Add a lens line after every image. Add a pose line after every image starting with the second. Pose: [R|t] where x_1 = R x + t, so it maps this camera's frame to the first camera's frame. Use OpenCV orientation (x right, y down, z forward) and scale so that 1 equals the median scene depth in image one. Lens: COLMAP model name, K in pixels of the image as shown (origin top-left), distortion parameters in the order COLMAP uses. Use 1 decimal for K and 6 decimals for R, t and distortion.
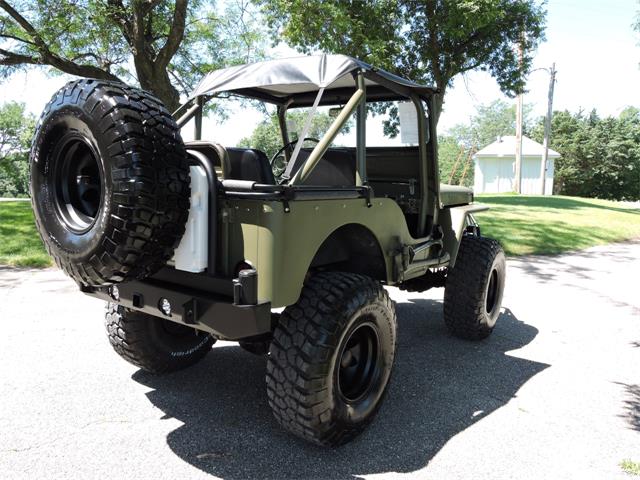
lens RADIAL K [[501.8, 0, 322.6], [0, 501.8, 238.3], [0, 0, 1]] dist [0.002443, -0.010174]
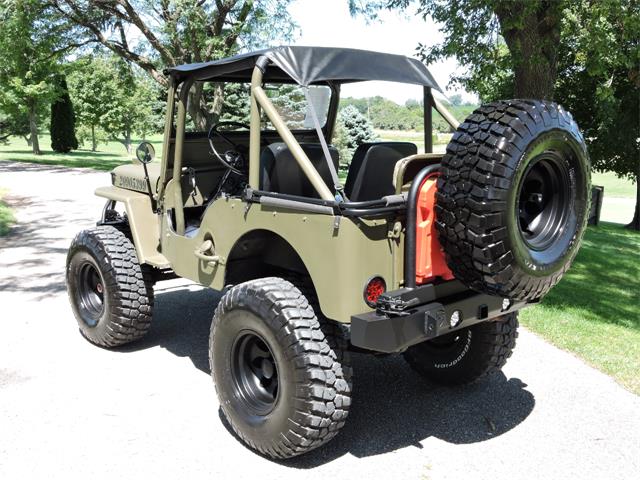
lens RADIAL K [[660.5, 0, 325.0], [0, 660.5, 240.4], [0, 0, 1]] dist [-0.007216, 0.023993]
pose [[0.221841, -0.200487, 0.954249, -1.311238], [0.129067, 0.976060, 0.175065, -0.225925], [-0.966503, 0.084325, 0.242407, 0.766941]]
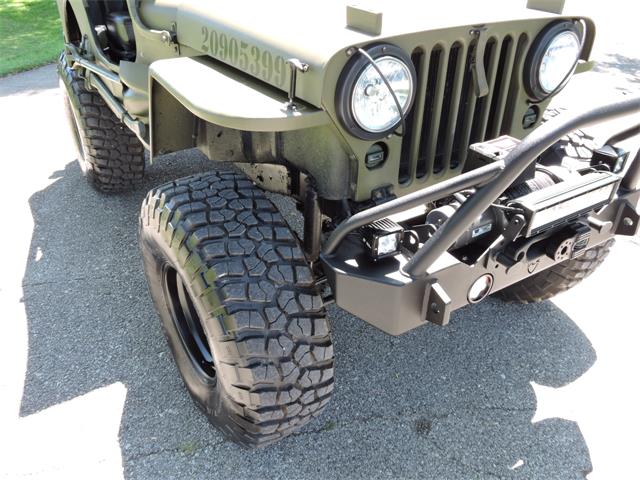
lens RADIAL K [[501.8, 0, 322.6], [0, 501.8, 238.3], [0, 0, 1]] dist [0.002443, -0.010174]
pose [[-0.378562, 0.454933, -0.806056, 0.793191], [-0.159582, 0.825747, 0.540994, -0.229724], [0.911715, 0.333432, -0.239997, 1.604180]]
